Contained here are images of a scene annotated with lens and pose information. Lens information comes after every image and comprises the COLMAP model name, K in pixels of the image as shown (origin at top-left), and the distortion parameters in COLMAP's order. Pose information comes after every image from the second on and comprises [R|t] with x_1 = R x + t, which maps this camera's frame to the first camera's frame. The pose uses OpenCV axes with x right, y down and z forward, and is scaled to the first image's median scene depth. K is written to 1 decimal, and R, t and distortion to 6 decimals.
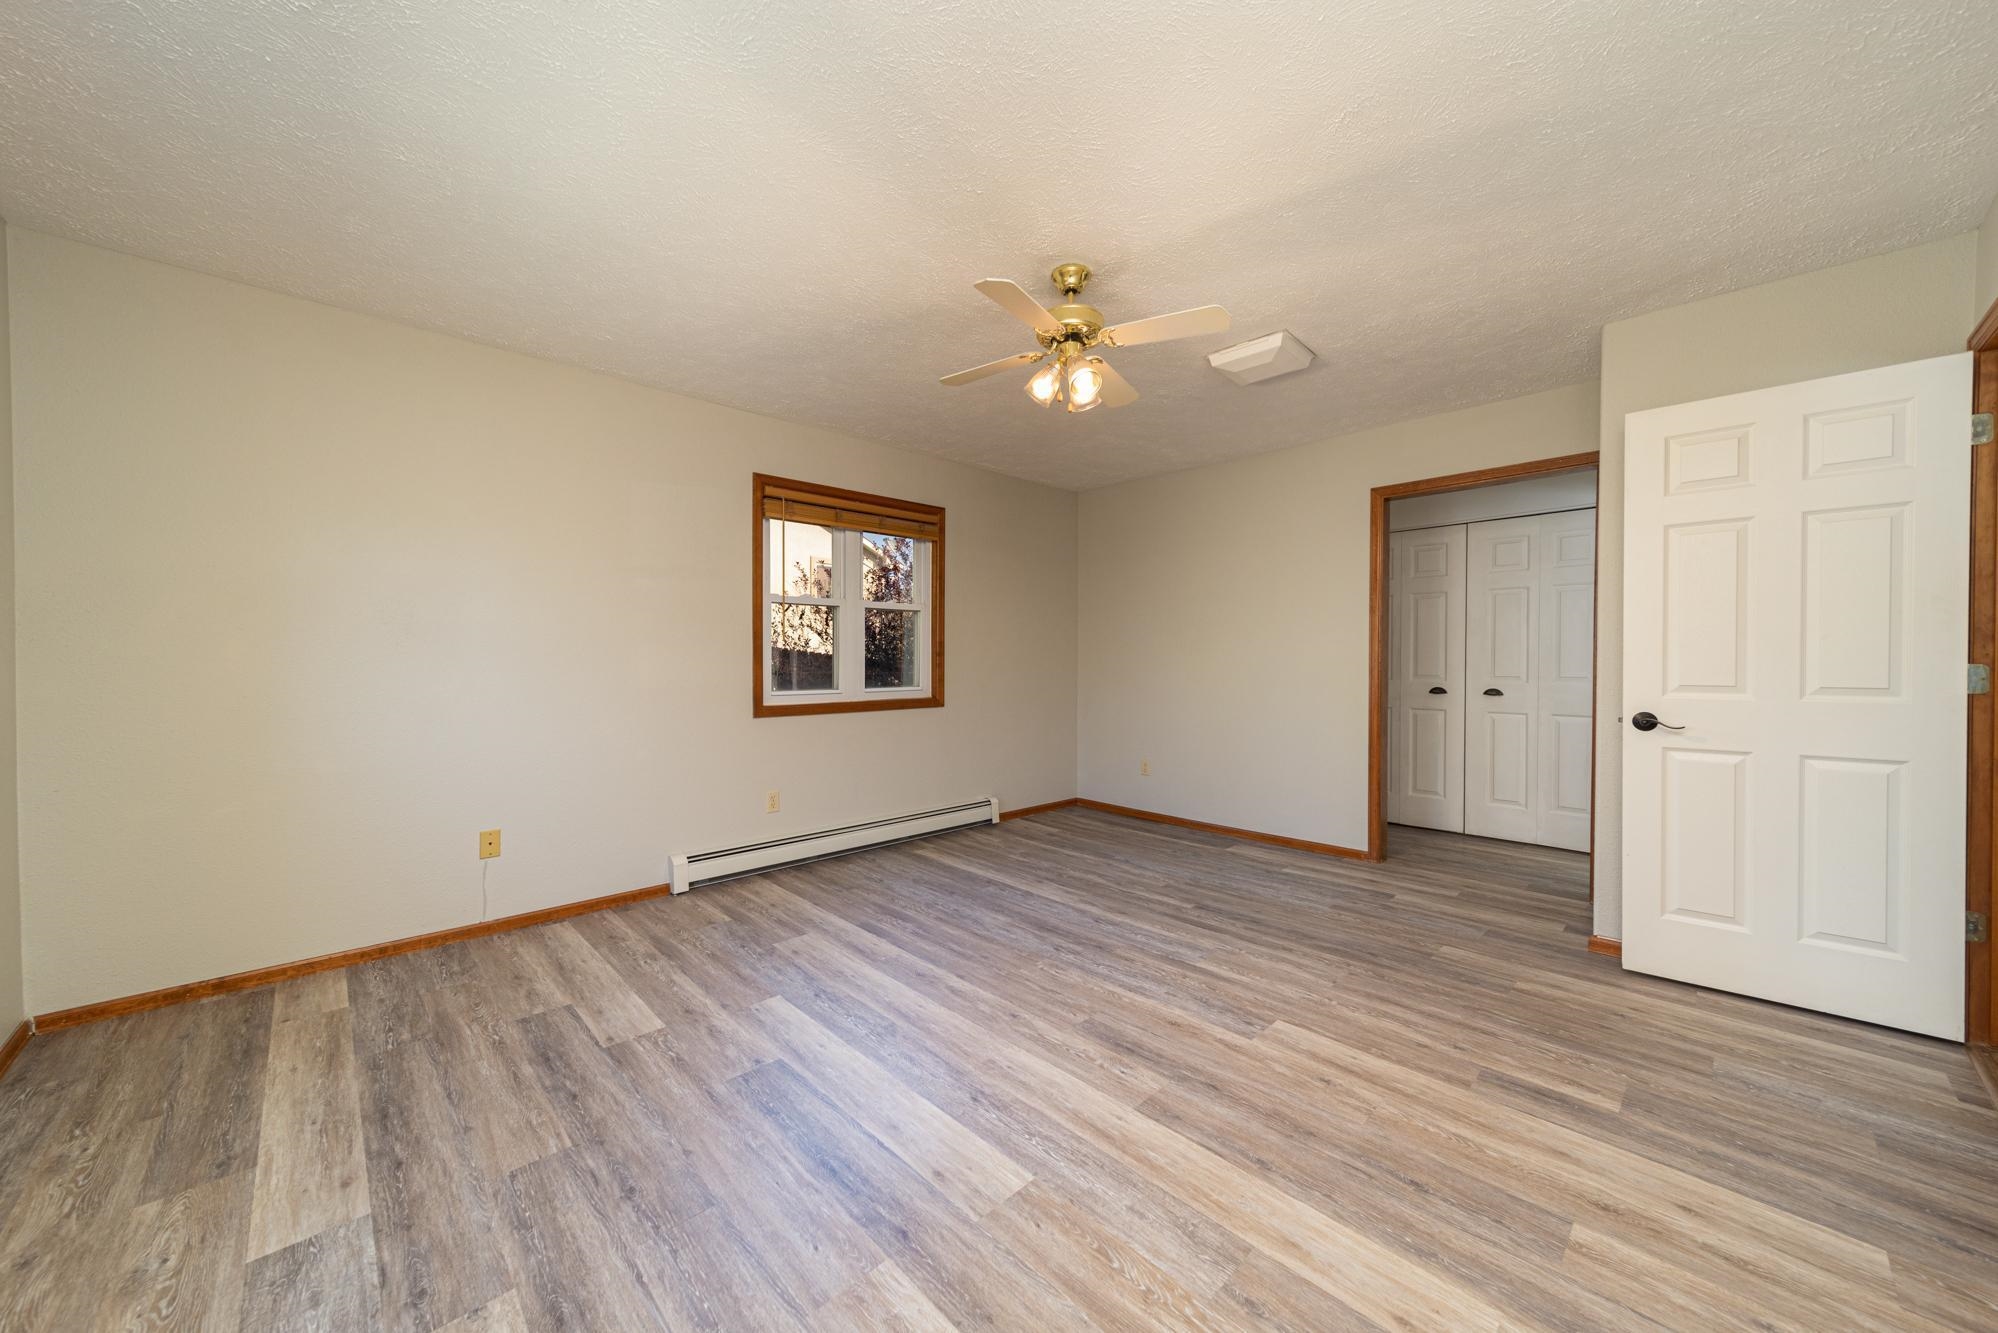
lens RADIAL K [[716.5, 0, 997.1], [0, 716.5, 664.5], [0, 0, 1]] dist [0.009491, -0.000196]
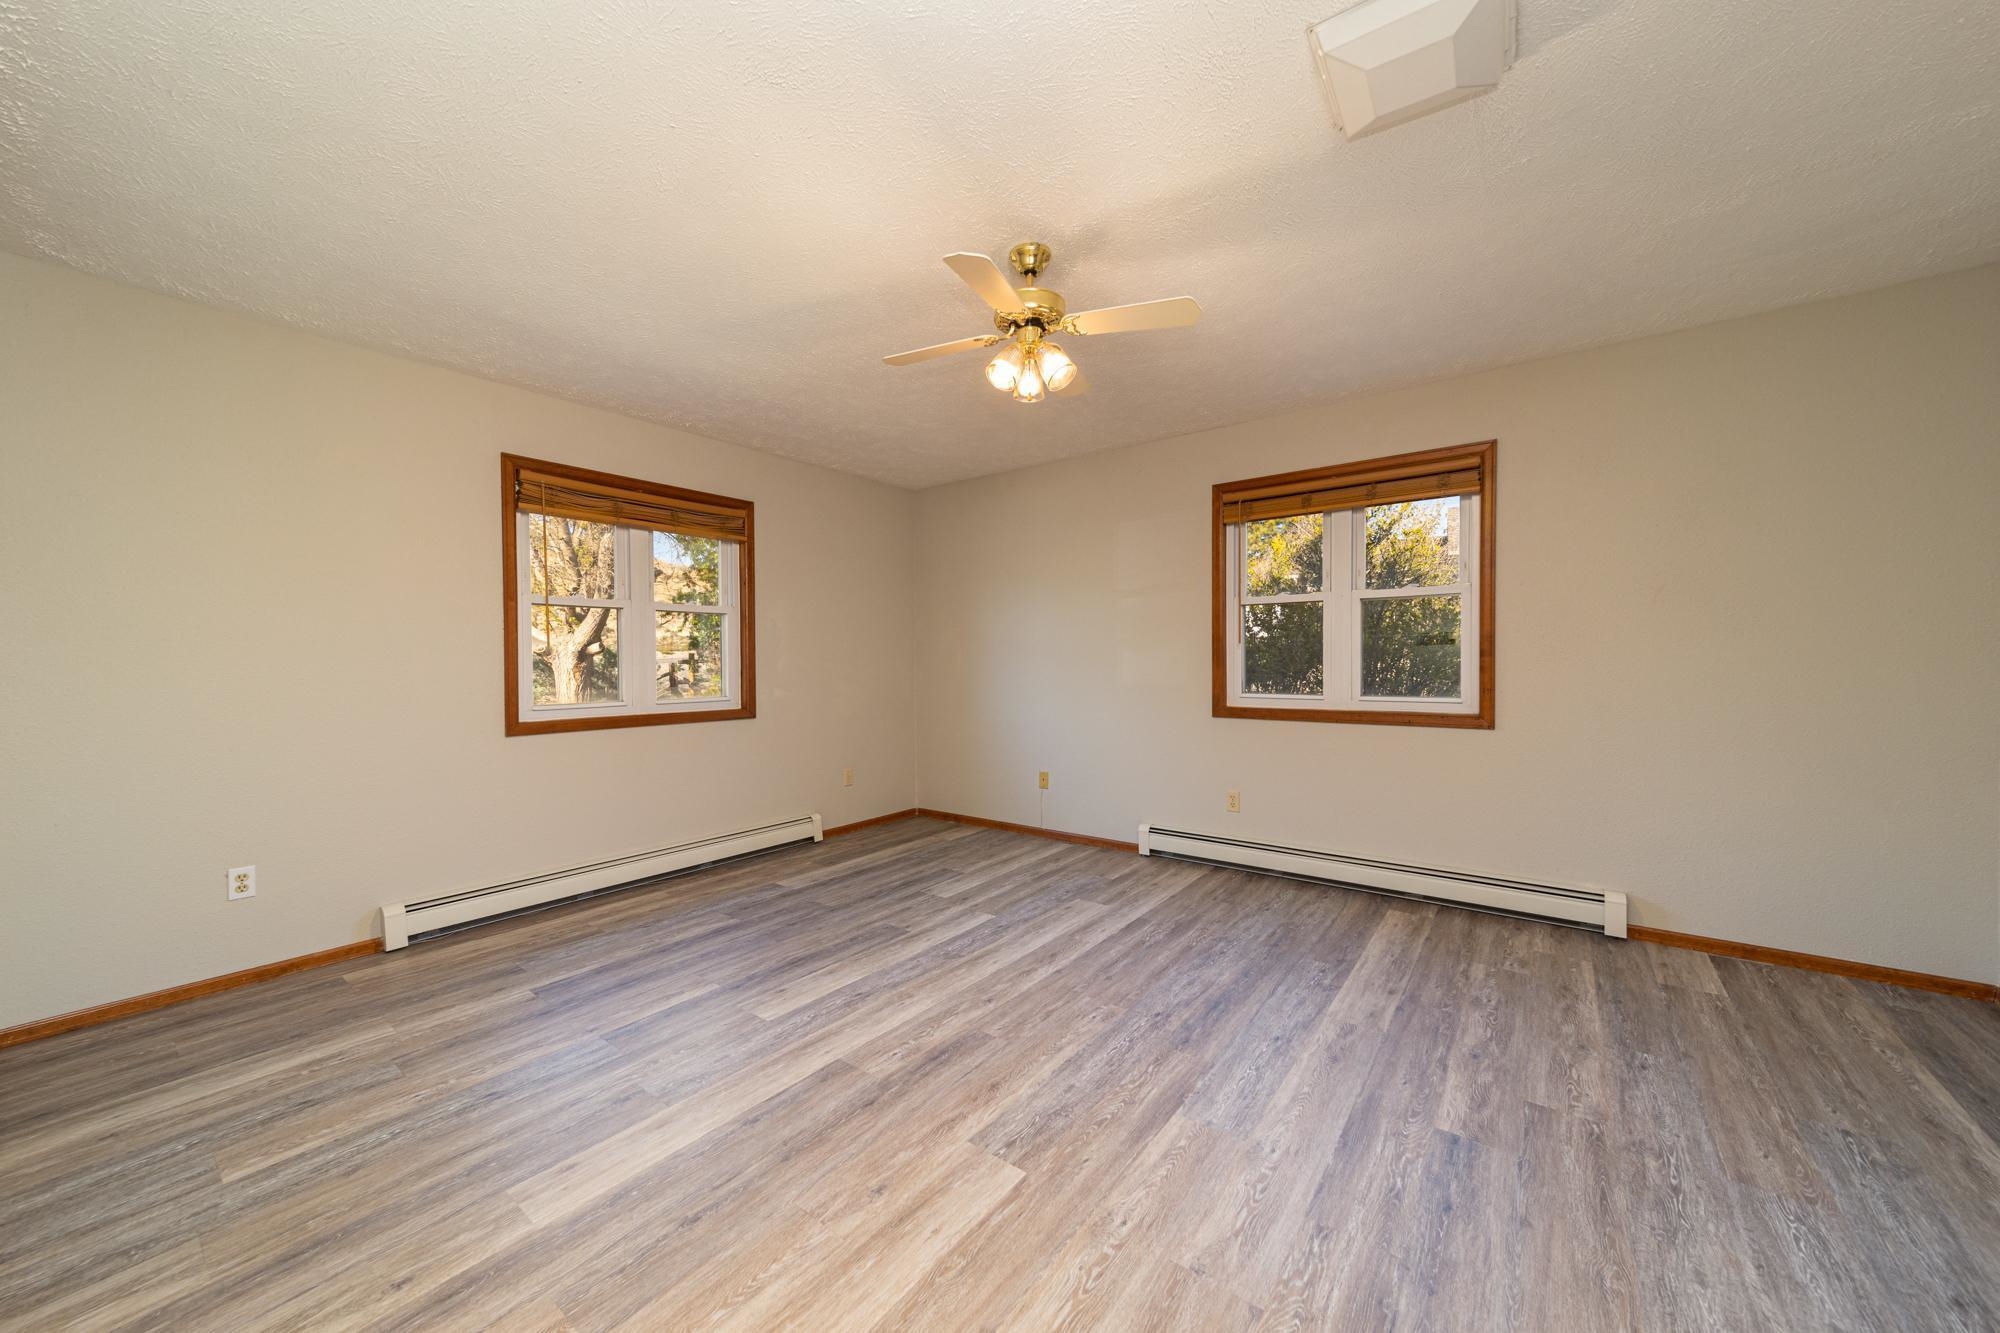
lens RADIAL K [[717.2, 0, 994.8], [0, 717.2, 665.0], [0, 0, 1]] dist [0.009491, -0.000196]
pose [[0.147509, 0.002538, -0.989057, 0.983261], [-0.000660, 0.999997, 0.002468, -0.007408], [0.989060, 0.000289, 0.147511, 0.781087]]
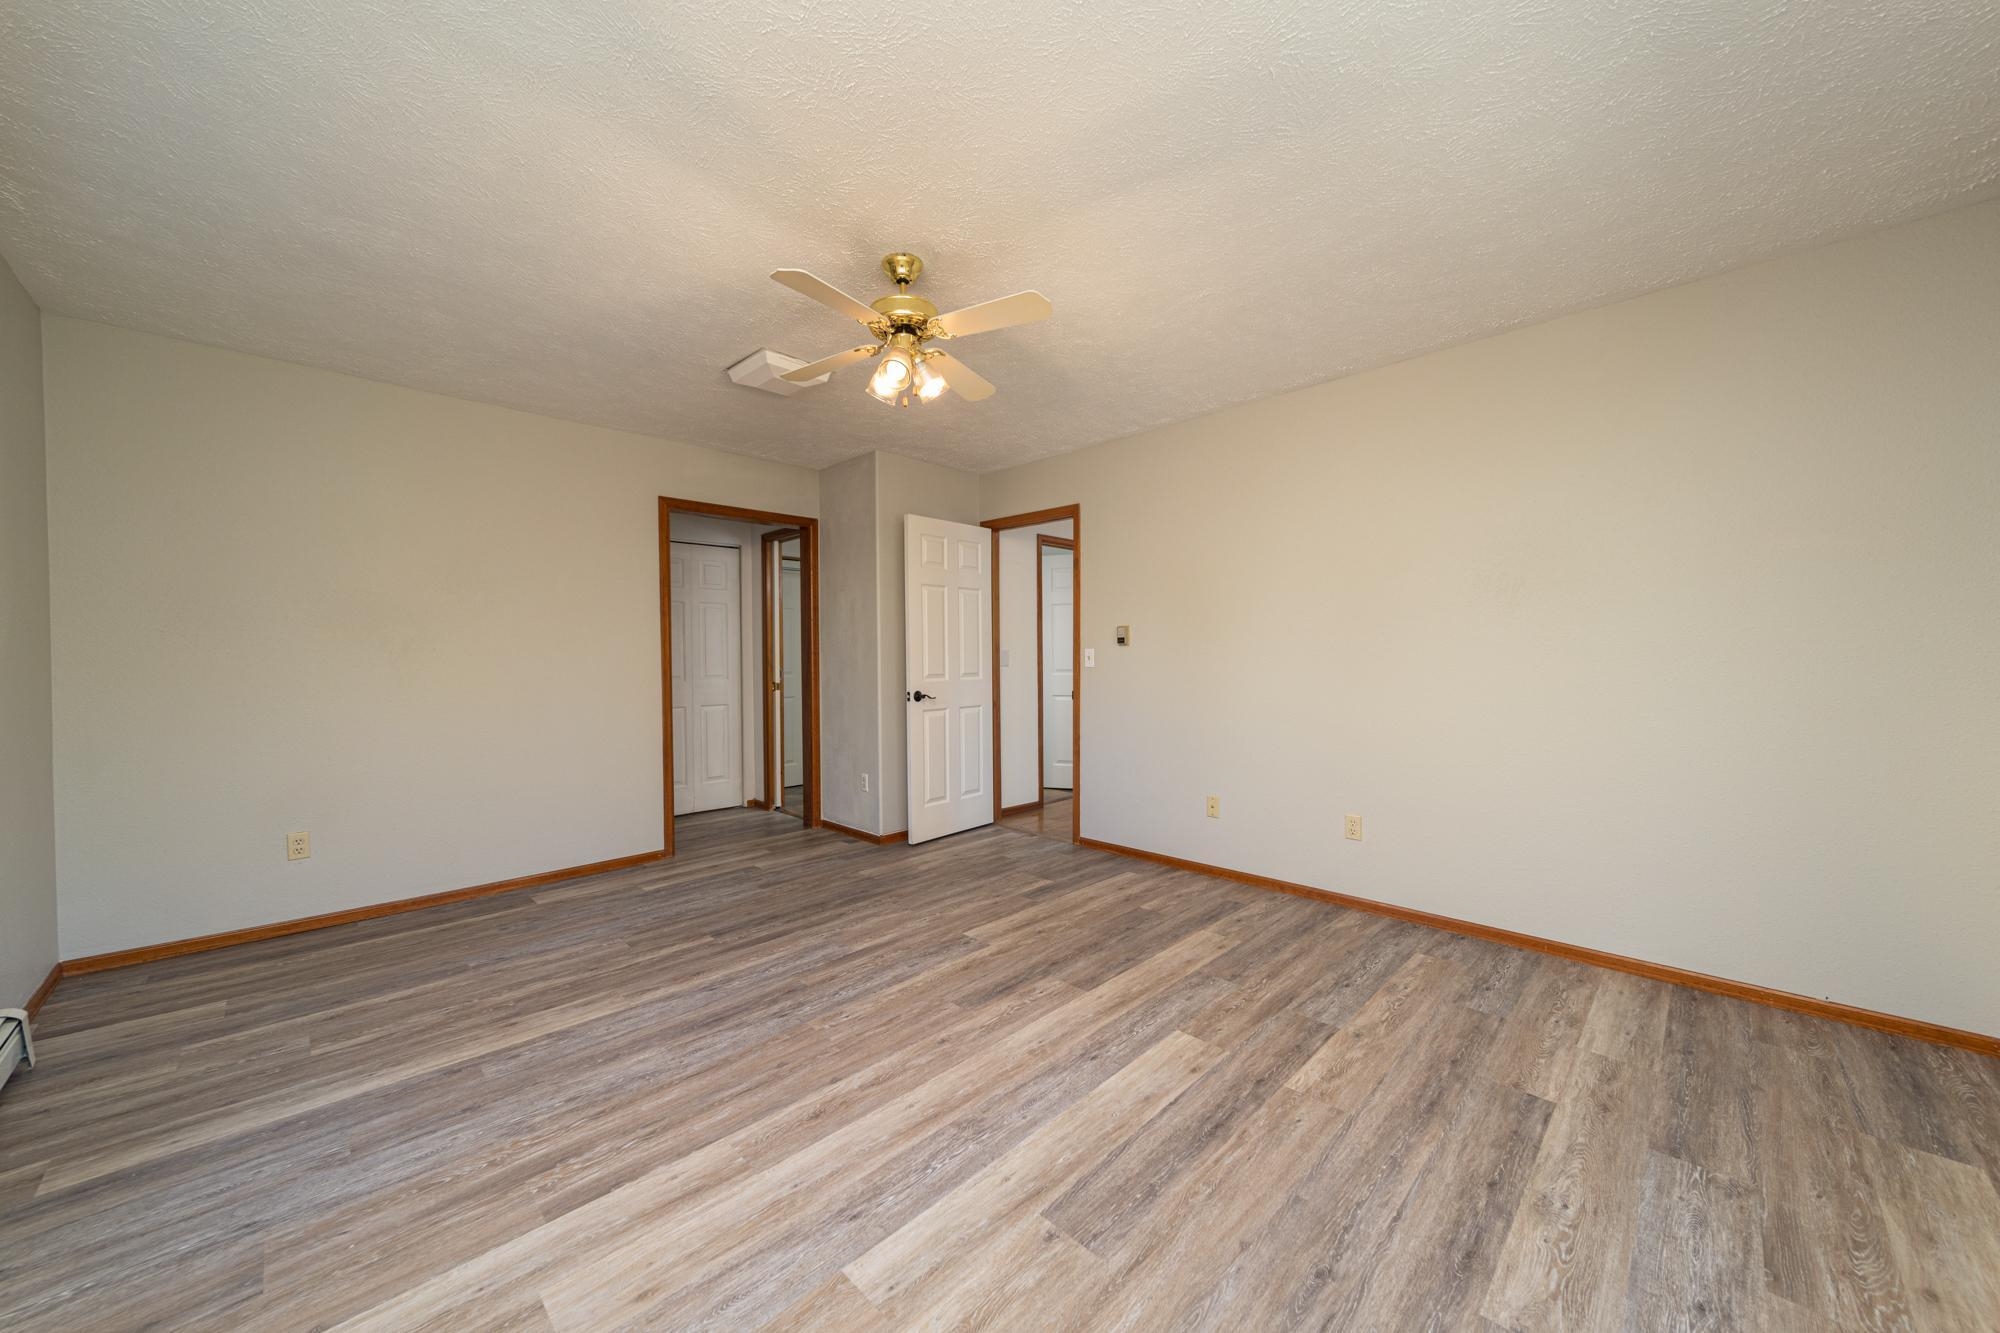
lens RADIAL K [[717.2, 0, 1004.6], [0, 717.2, 676.3], [0, 0, 1]] dist [0.009491, -0.000196]
pose [[-0.028944, -0.024941, 0.999270, -0.831777], [0.014998, 0.999565, 0.025383, -0.010034], [-0.999469, 0.015722, -0.028557, 0.861044]]
